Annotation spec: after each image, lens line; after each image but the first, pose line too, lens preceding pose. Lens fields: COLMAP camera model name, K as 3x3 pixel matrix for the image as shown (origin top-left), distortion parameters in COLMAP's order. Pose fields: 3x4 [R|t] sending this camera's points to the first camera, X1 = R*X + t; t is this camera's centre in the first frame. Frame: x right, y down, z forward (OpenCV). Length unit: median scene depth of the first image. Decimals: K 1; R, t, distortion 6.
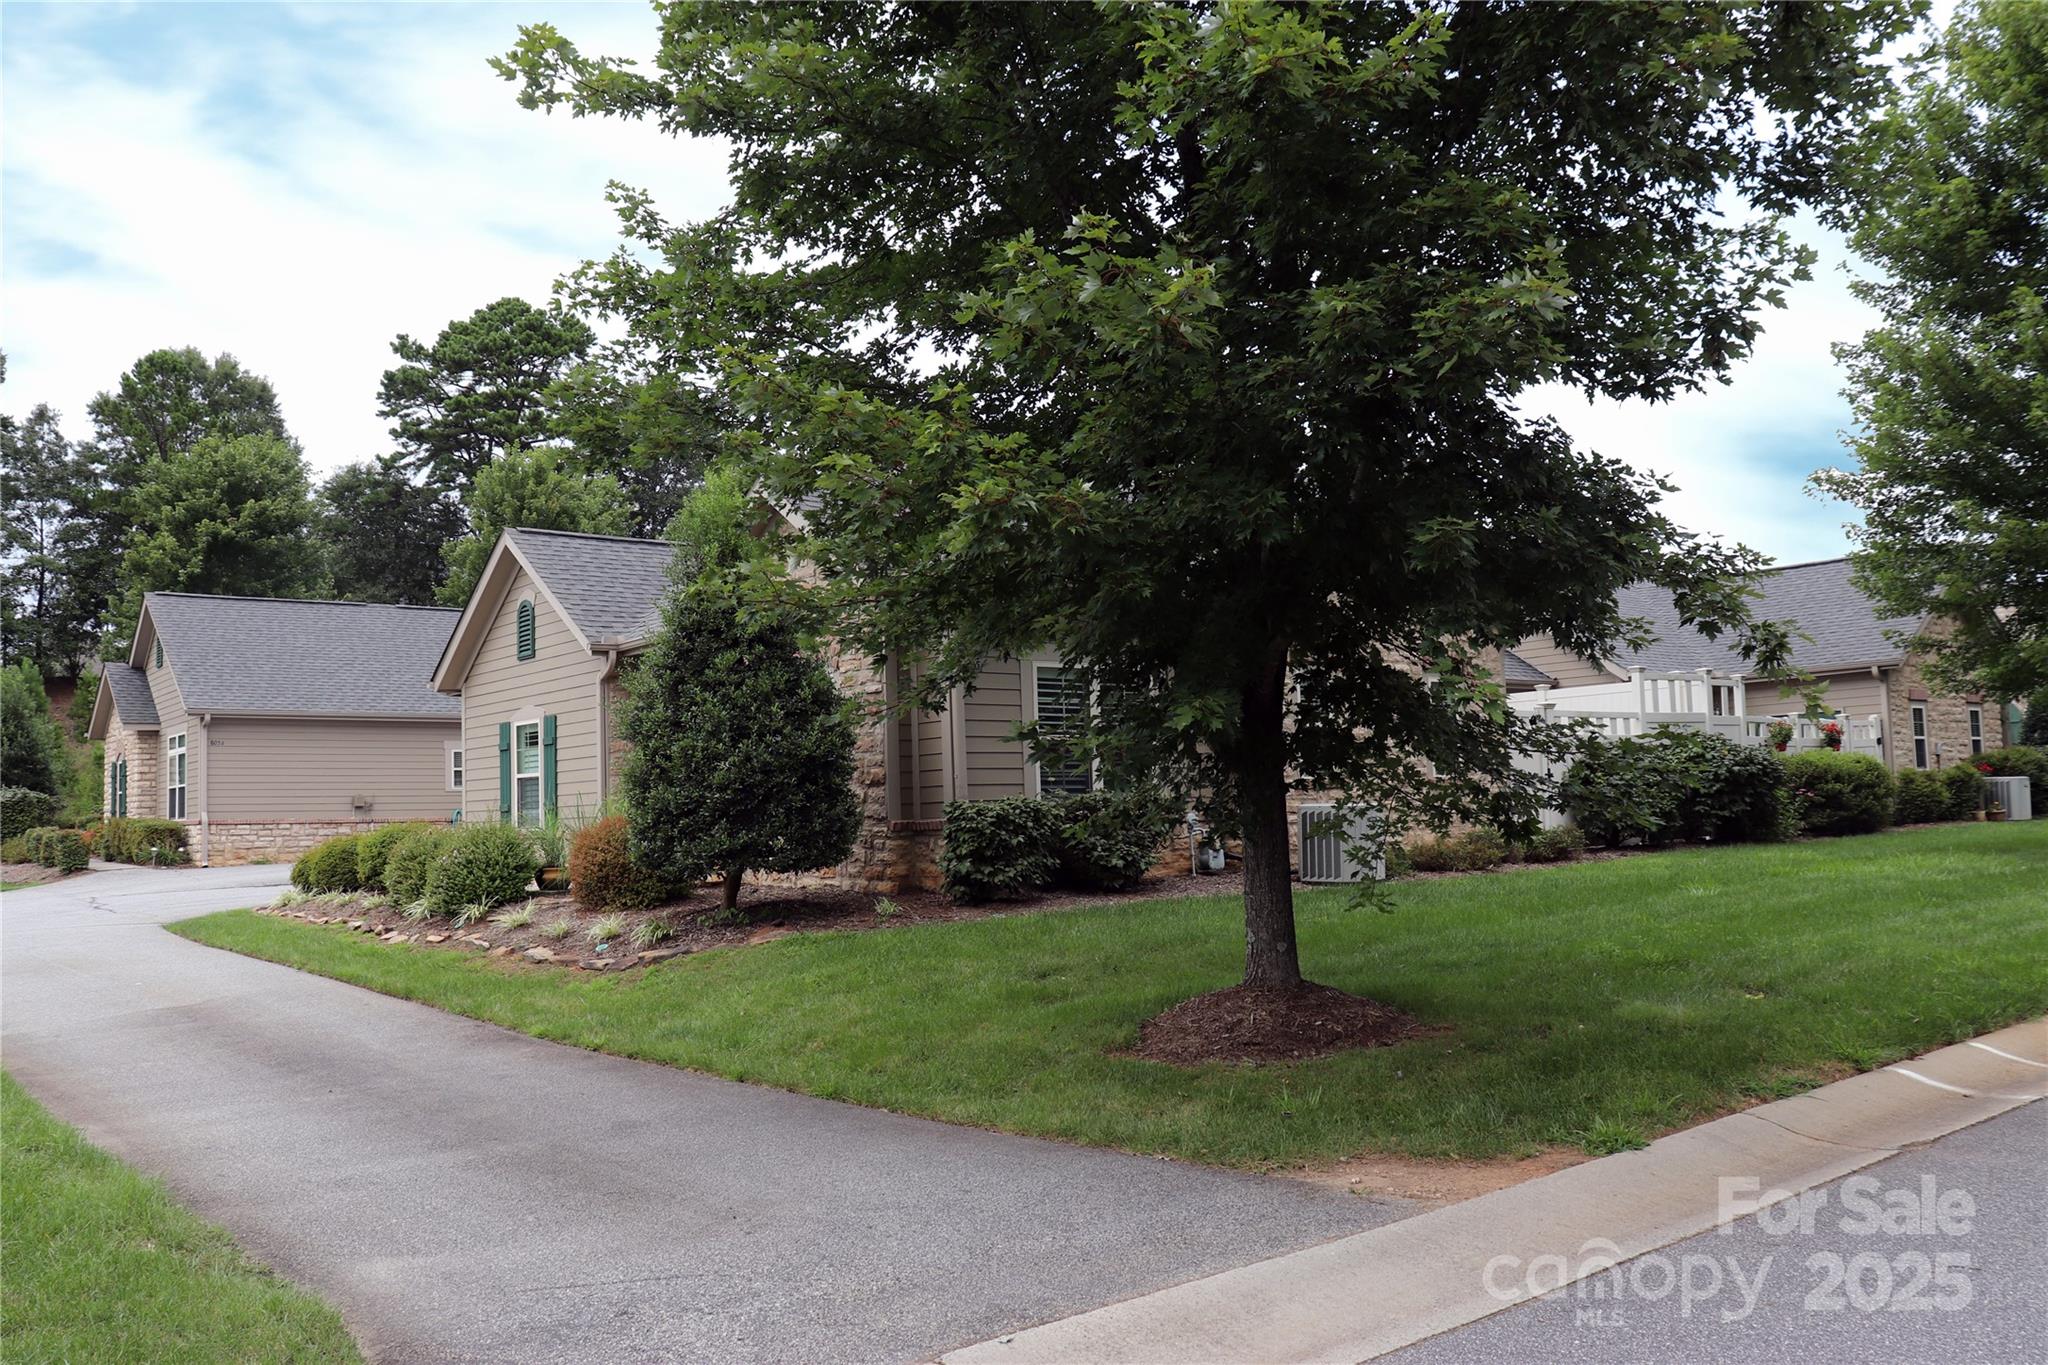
lens RADIAL K [[1632.3, 0, 1024.0], [0, 1632.3, 682.5], [0, 0, 1]] dist [-0.155289, 0.102812]
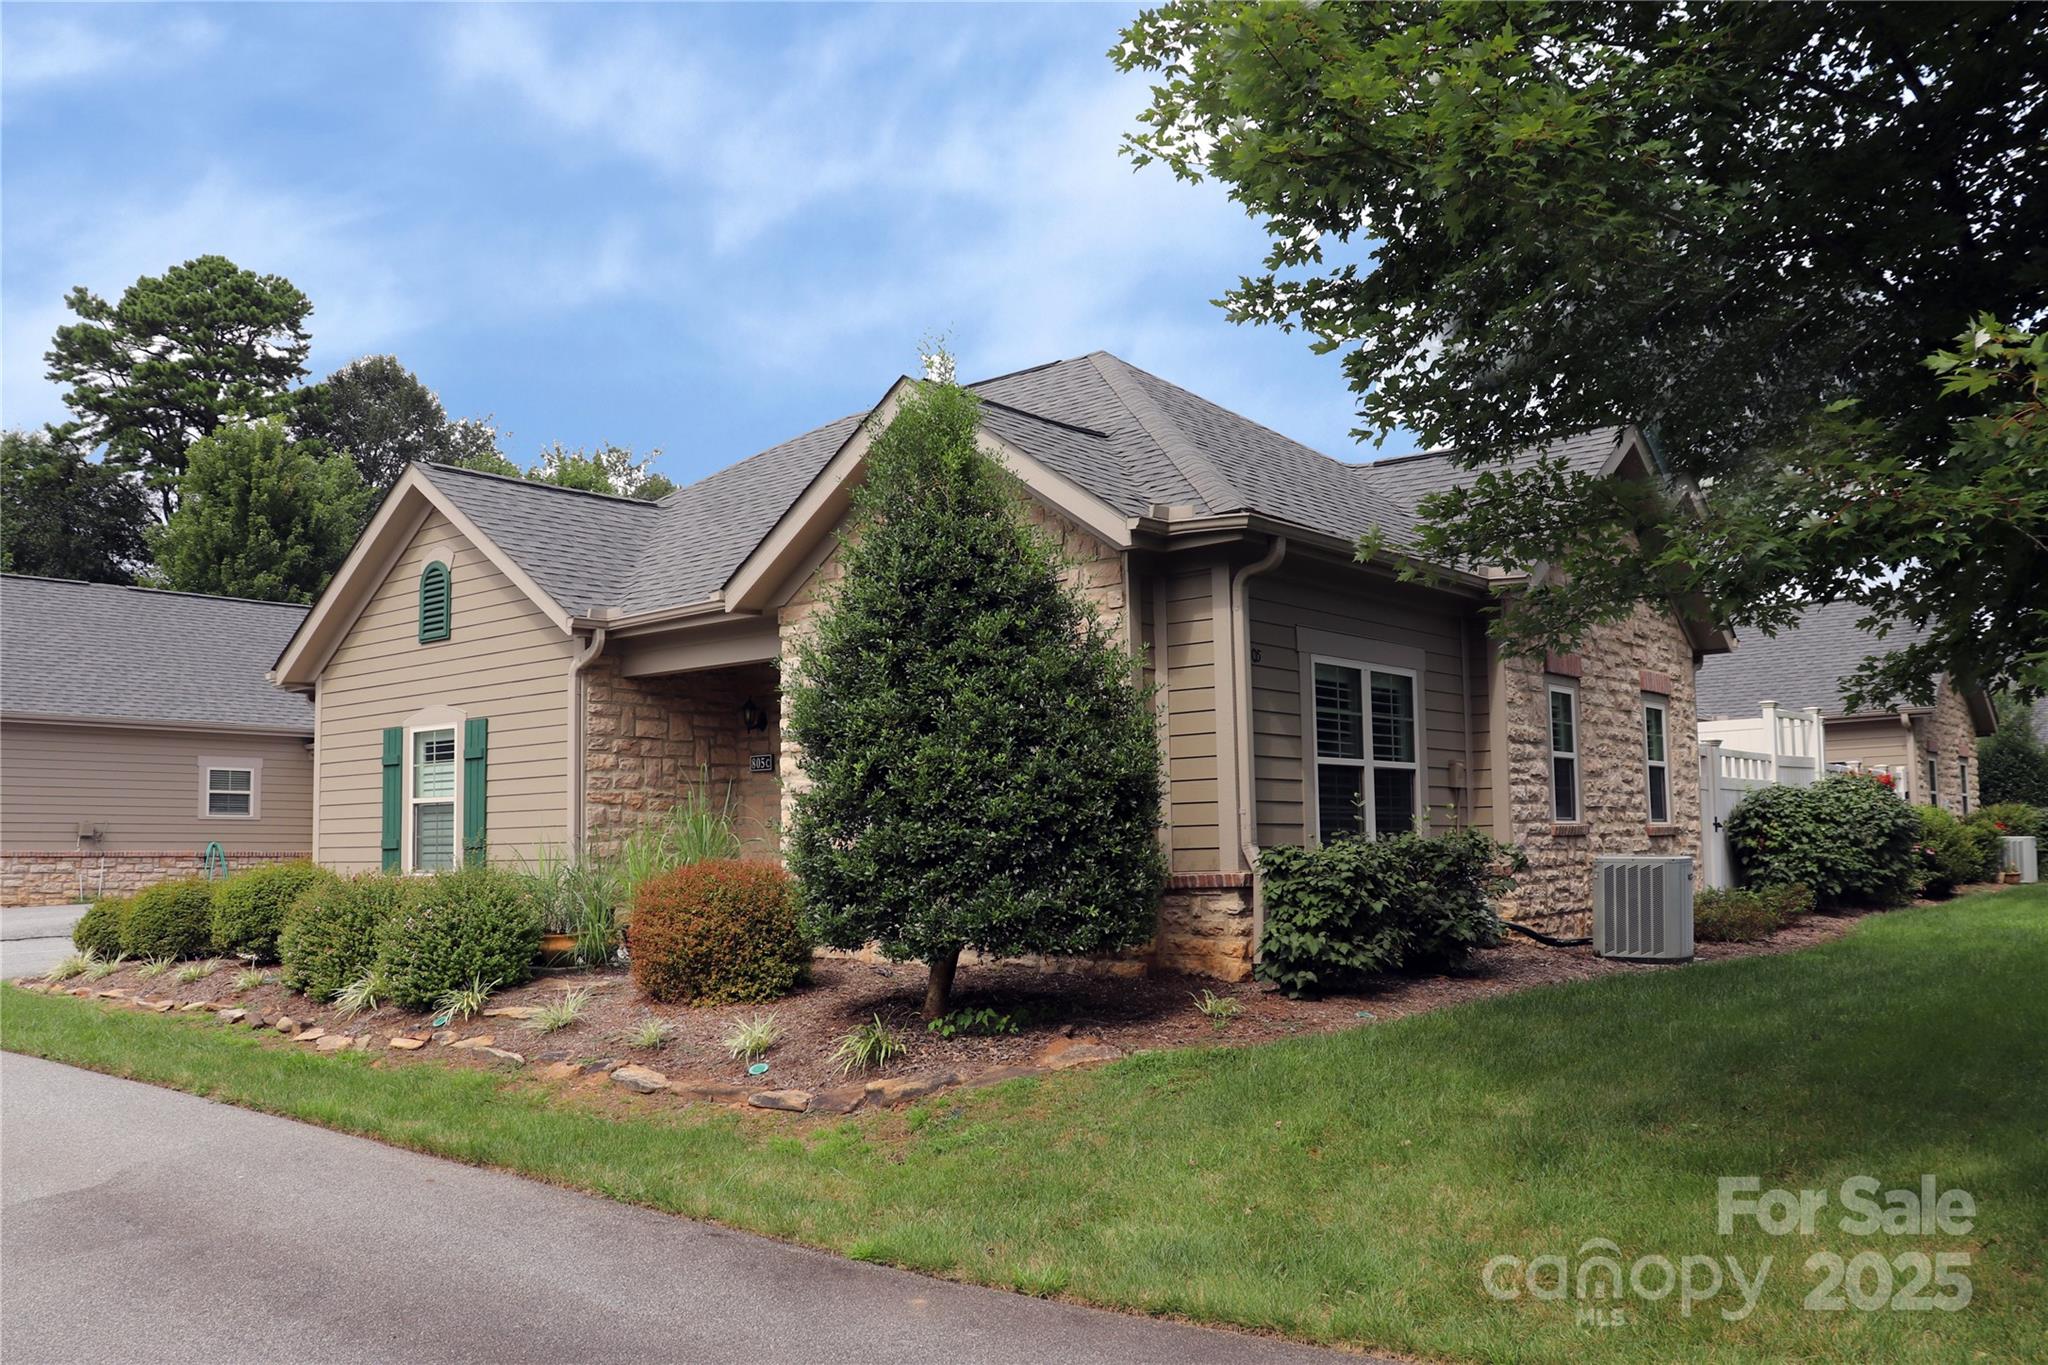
lens RADIAL K [[1693.3, 0, 1024.0], [0, 1693.3, 682.5], [0, 0, 1]] dist [-0.158578, 0.117535]
pose [[0.982423, 0.034122, 0.183525, -0.178497], [-0.029612, 0.999190, -0.027257, 0.016329], [-0.184306, 0.021343, 0.982637, 0.201684]]
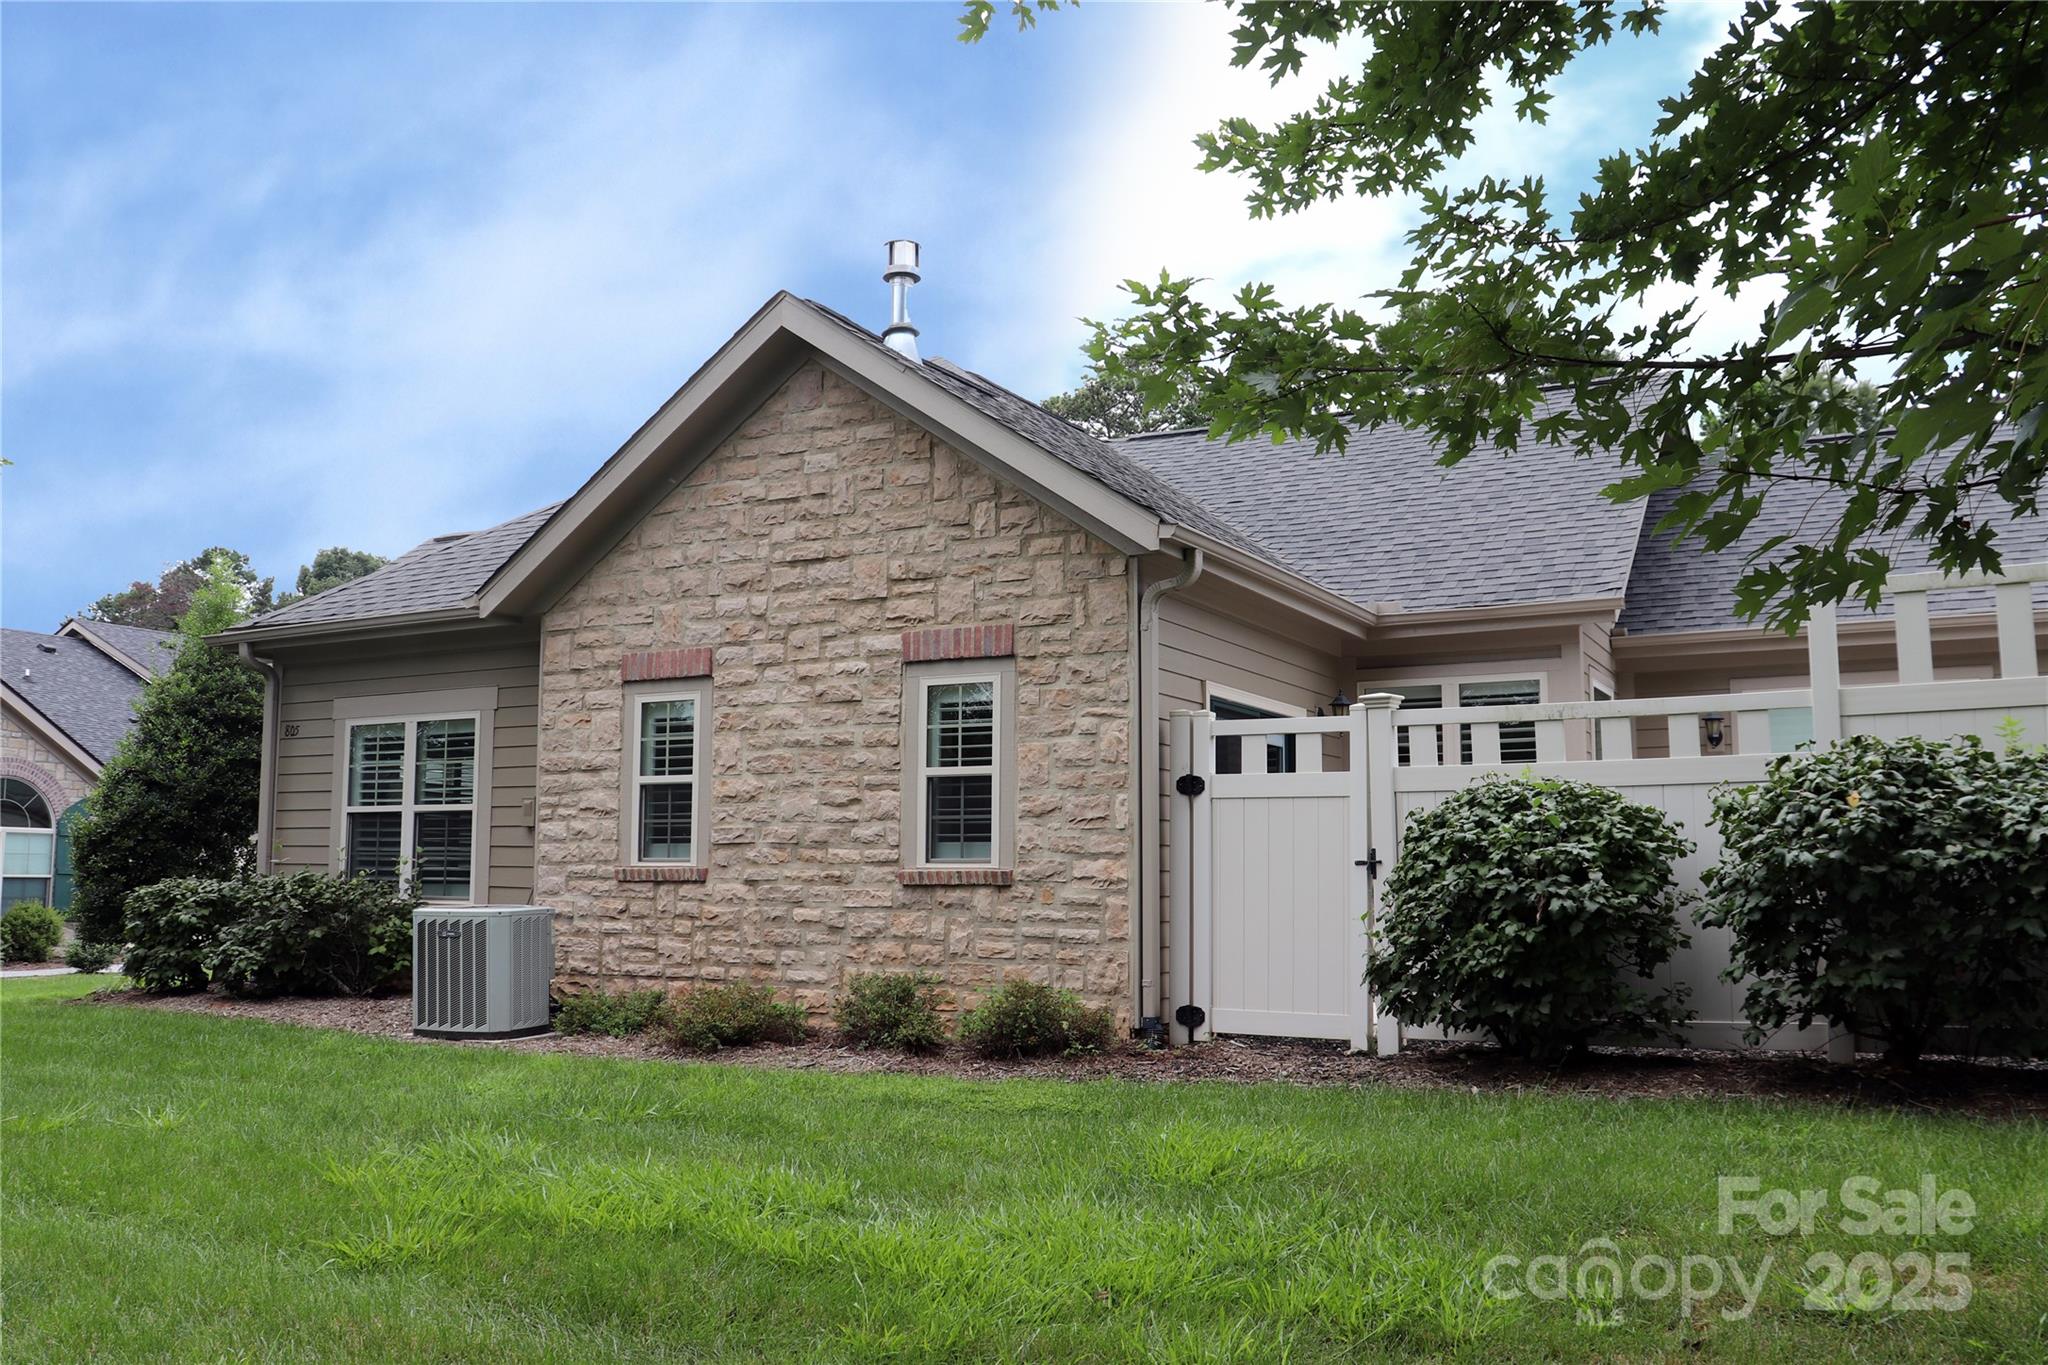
lens RADIAL K [[1693.3, 0, 1024.0], [0, 1693.3, 682.5], [0, 0, 1]] dist [-0.158578, 0.117535]
pose [[0.379459, -0.073811, -0.922259, 0.671936], [0.059324, 0.996702, -0.055360, 0.025821], [0.923305, -0.033705, 0.382587, 0.705875]]
